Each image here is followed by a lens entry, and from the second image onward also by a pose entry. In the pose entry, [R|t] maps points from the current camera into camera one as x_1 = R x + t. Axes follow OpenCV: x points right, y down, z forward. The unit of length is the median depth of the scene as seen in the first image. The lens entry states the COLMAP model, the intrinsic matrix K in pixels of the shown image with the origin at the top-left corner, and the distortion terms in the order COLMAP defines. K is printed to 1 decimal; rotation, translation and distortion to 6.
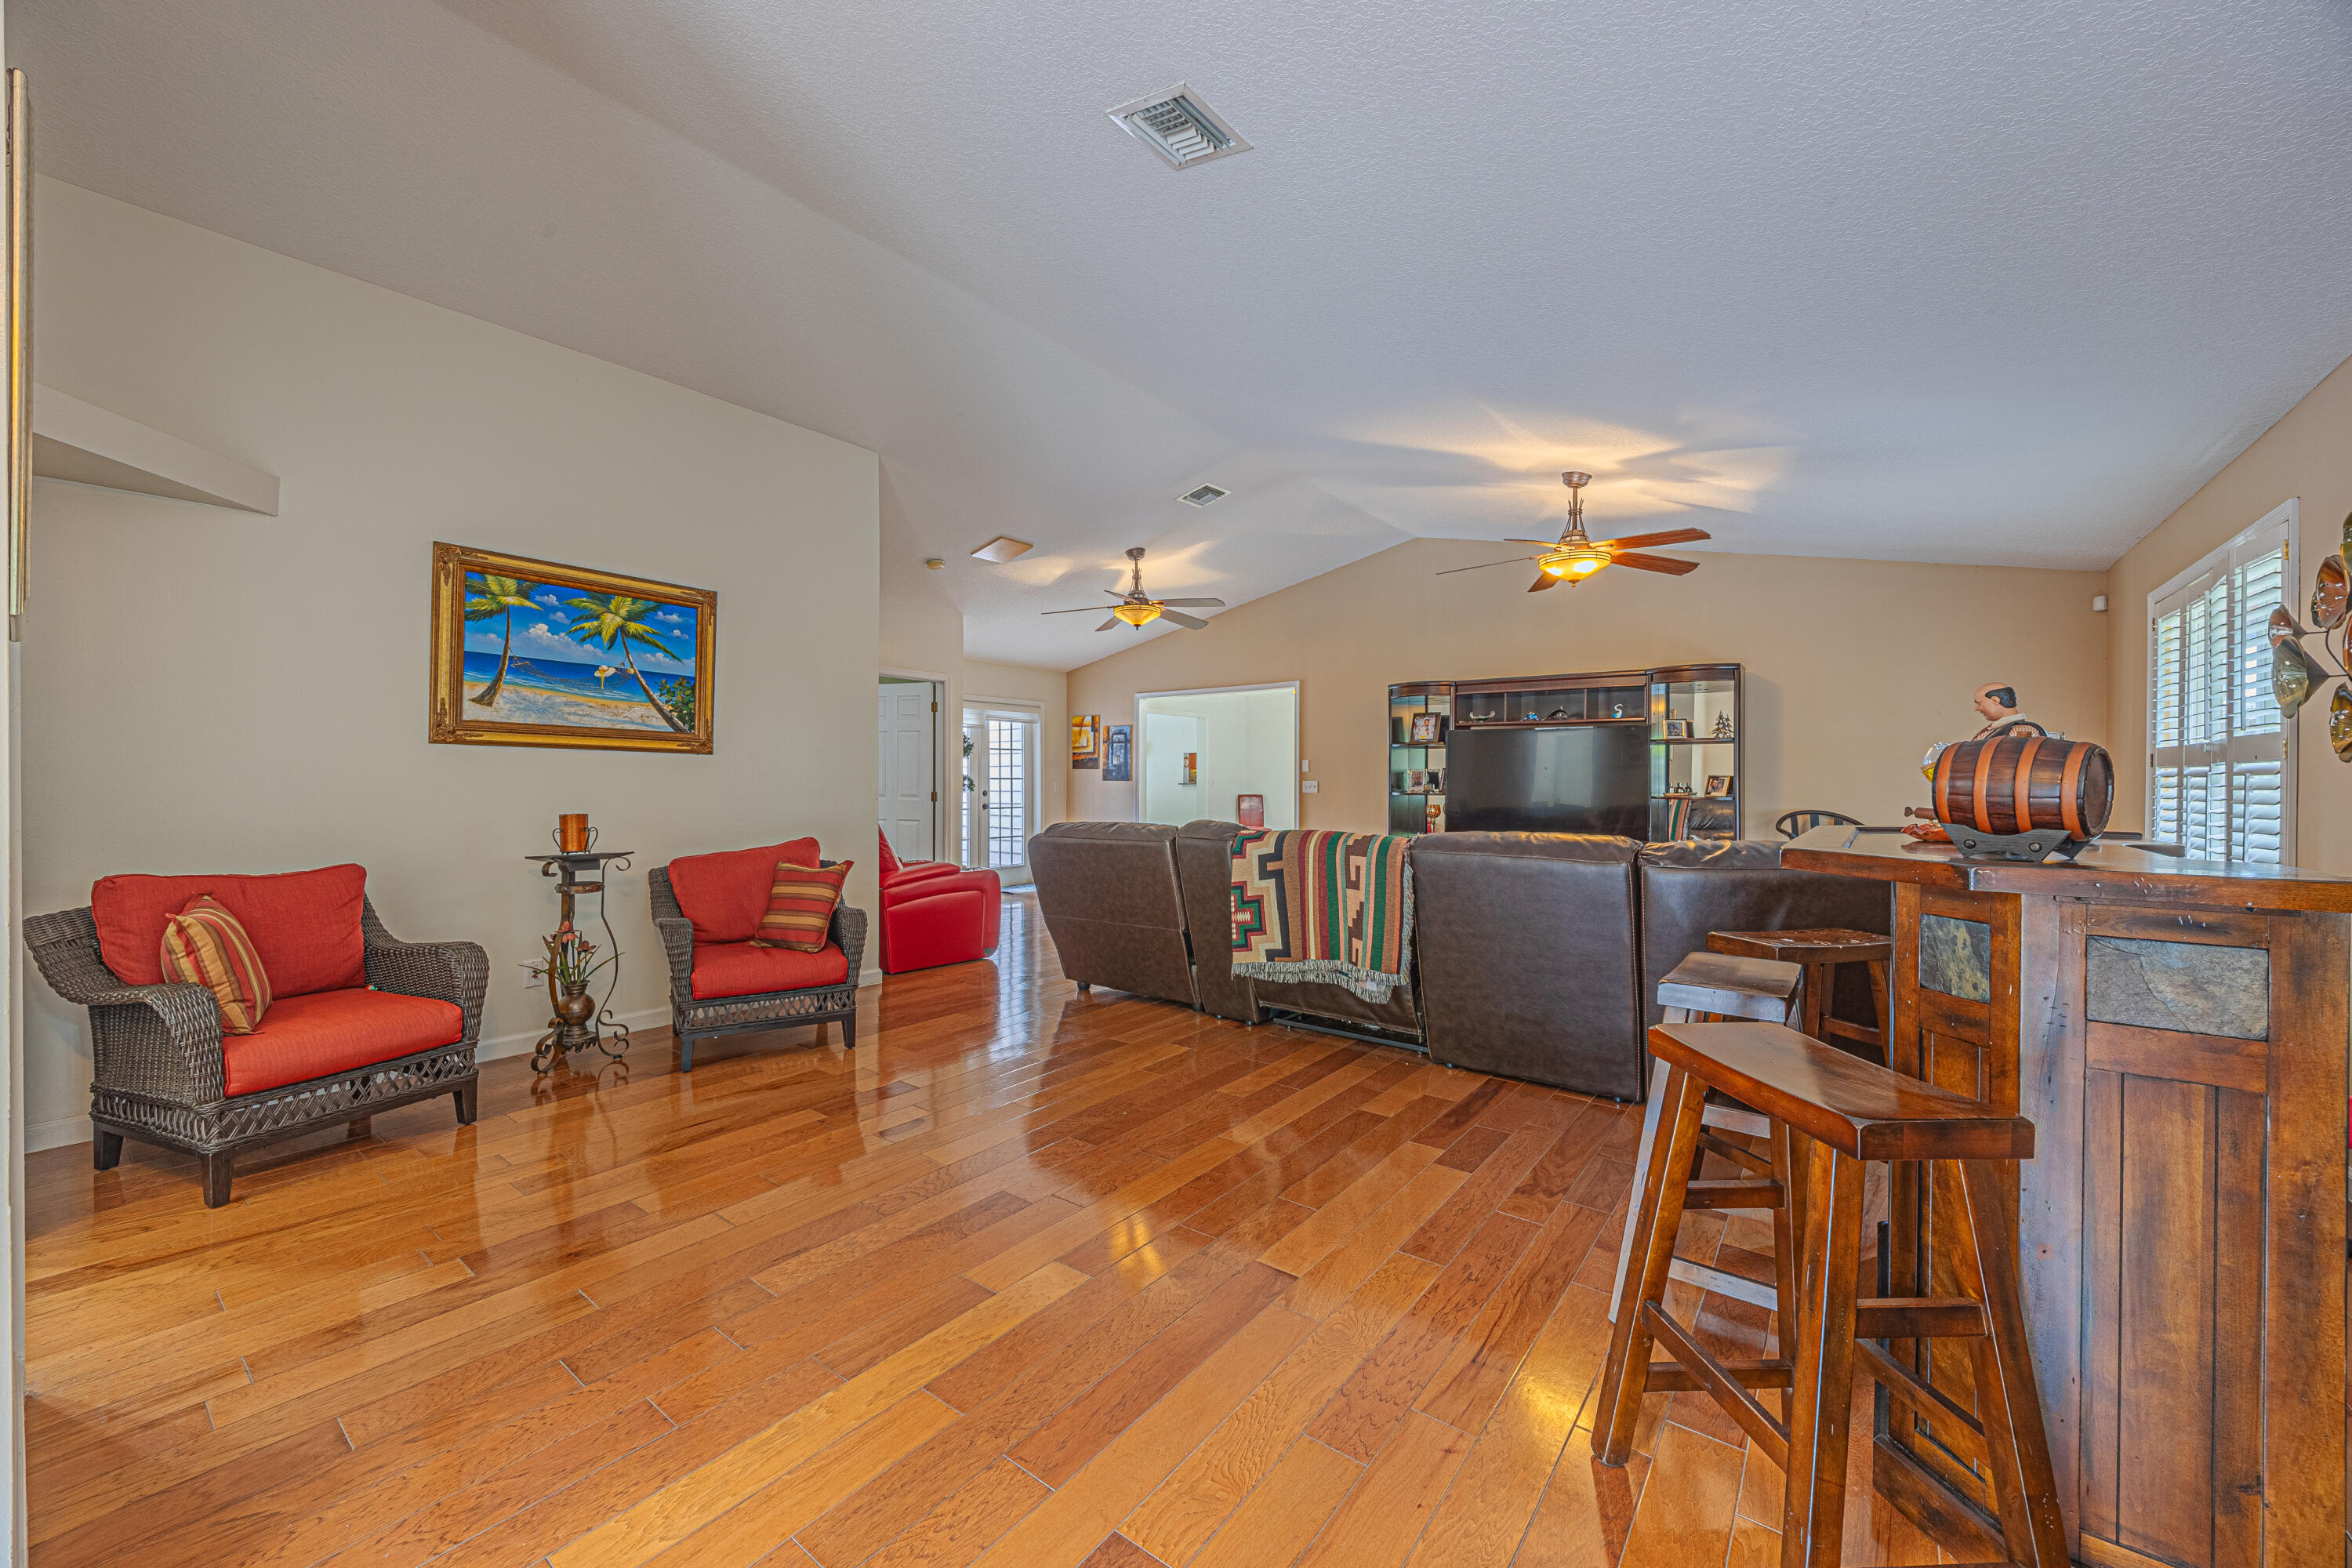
lens RADIAL K [[893.2, 0, 1165.8], [0, 893.2, 785.4], [0, 0, 1]] dist [-0.002924, -0.000514]
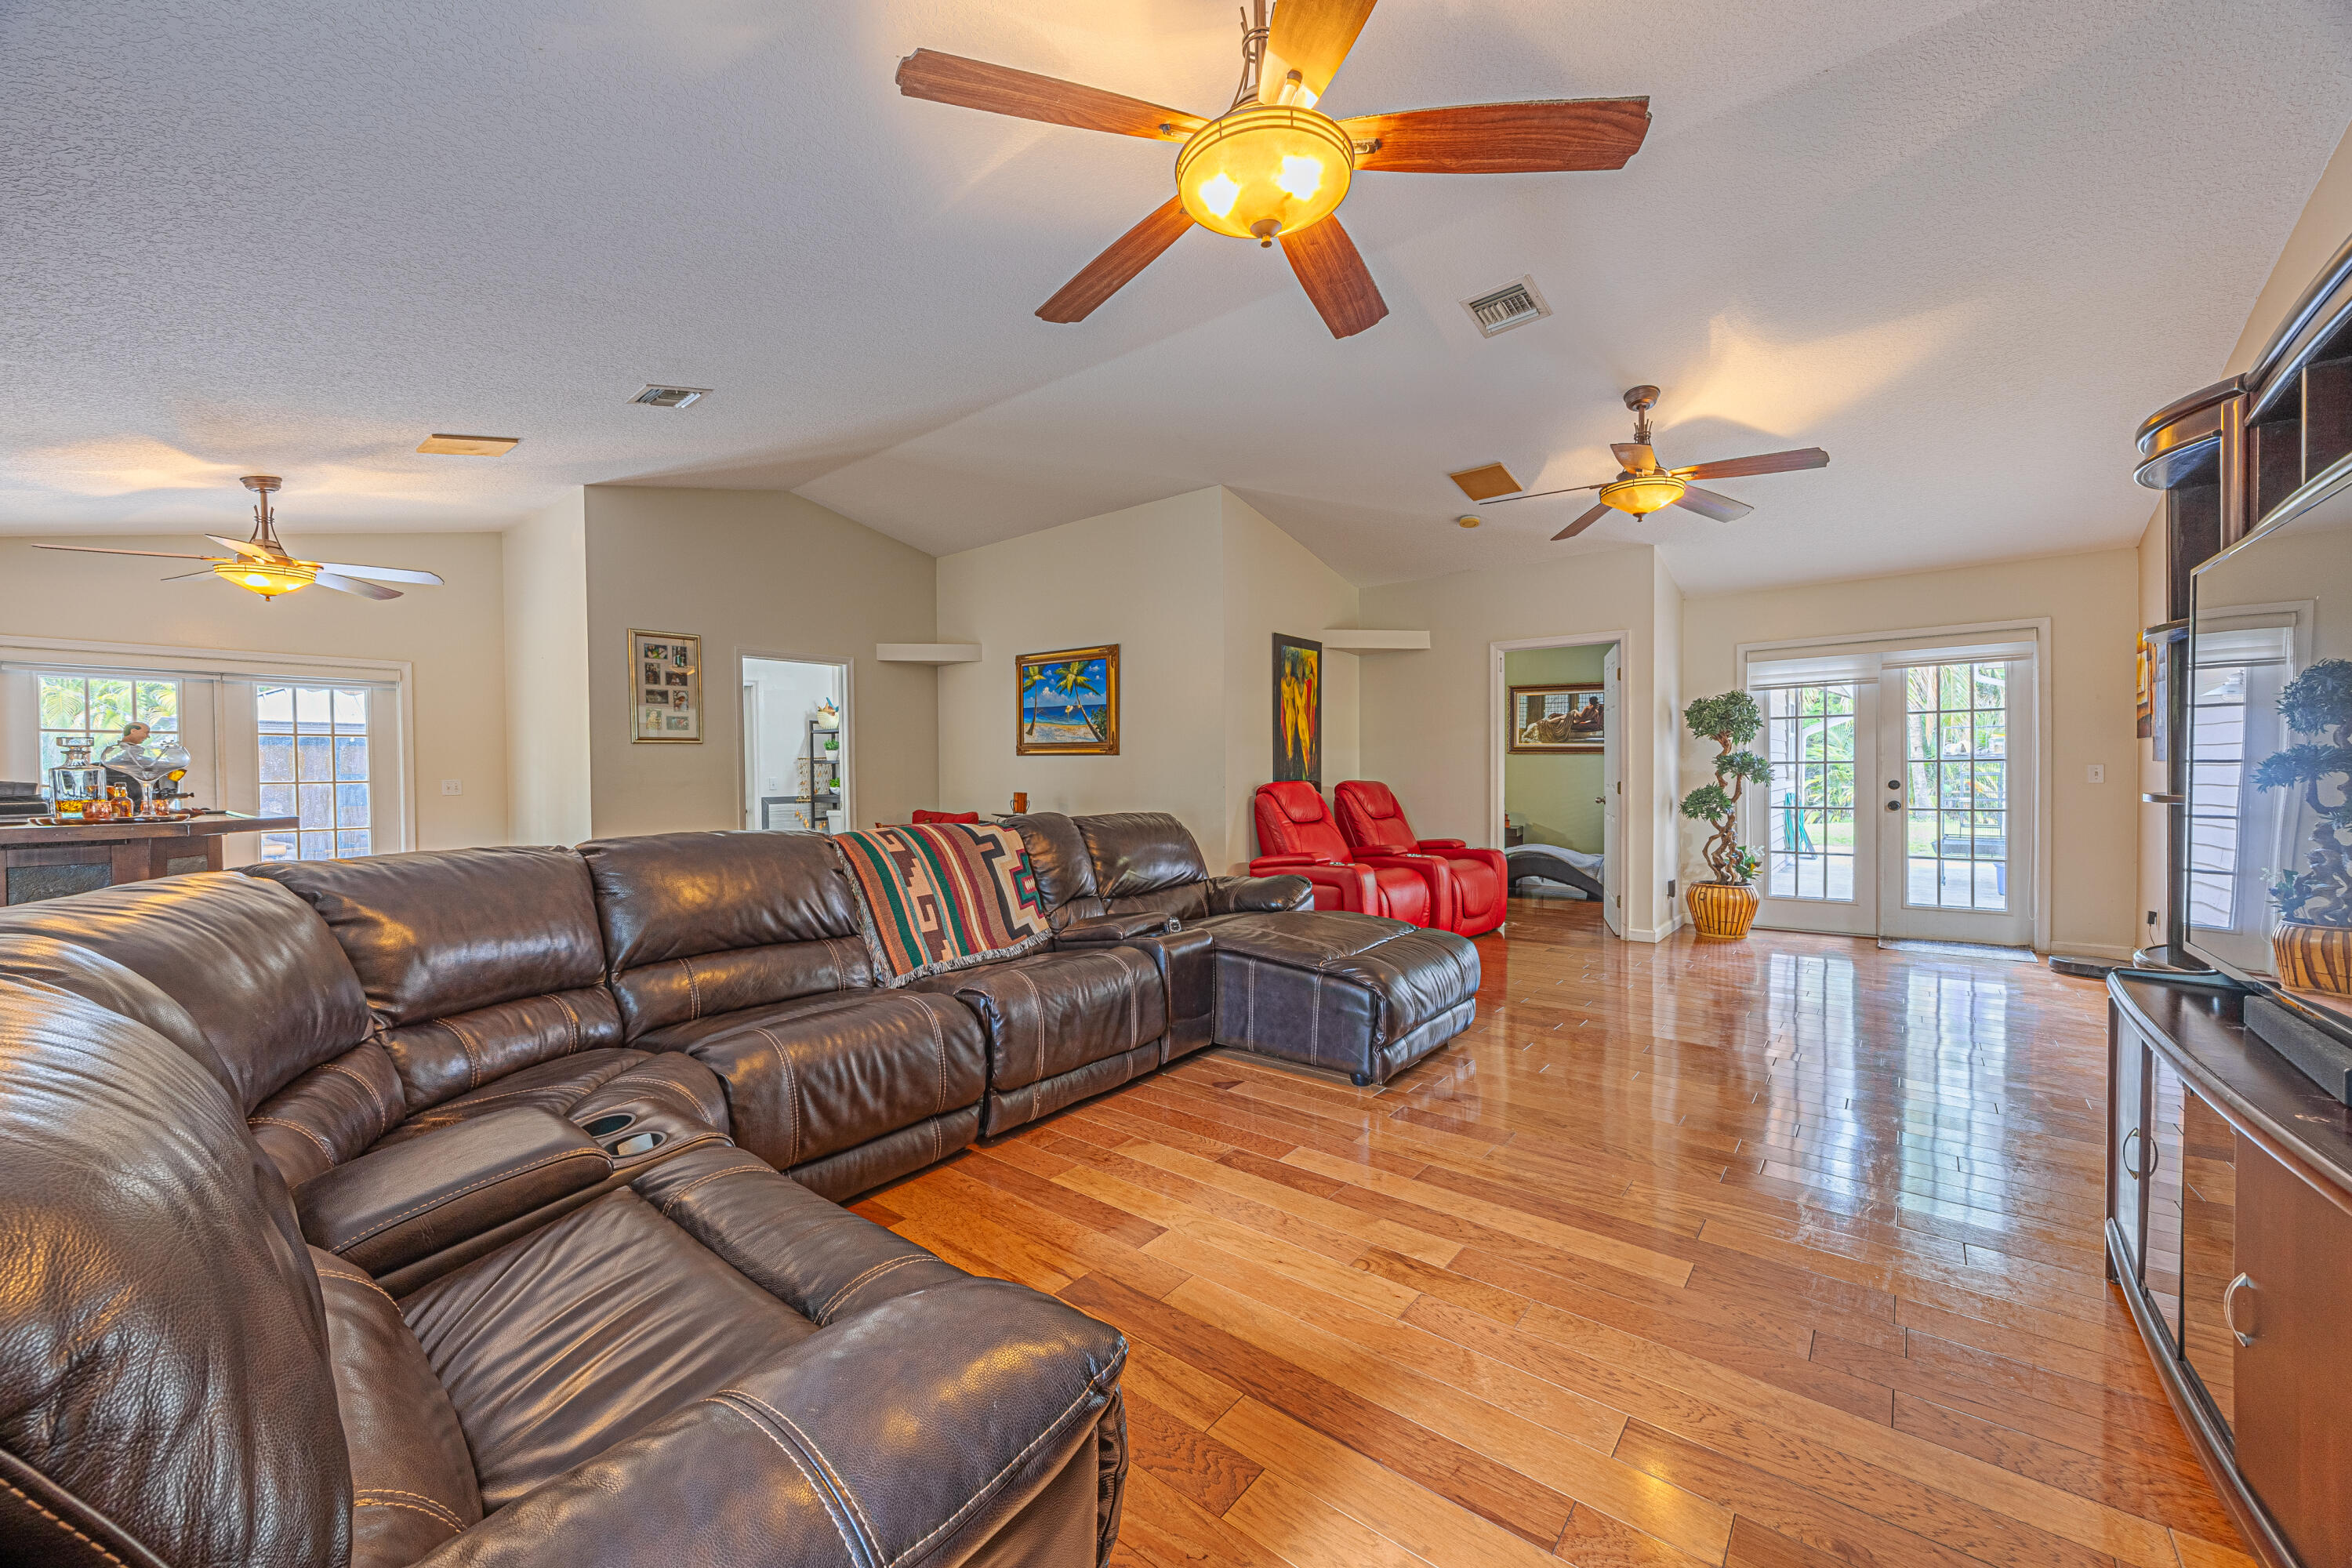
lens RADIAL K [[893.2, 0, 1165.8], [0, 893.2, 785.4], [0, 0, 1]] dist [-0.002924, -0.000514]
pose [[-0.023414, 0.012666, -0.999646, 1.040404], [0.005869, 0.999904, 0.012532, -0.003486], [0.999709, -0.005573, -0.023486, 1.206025]]
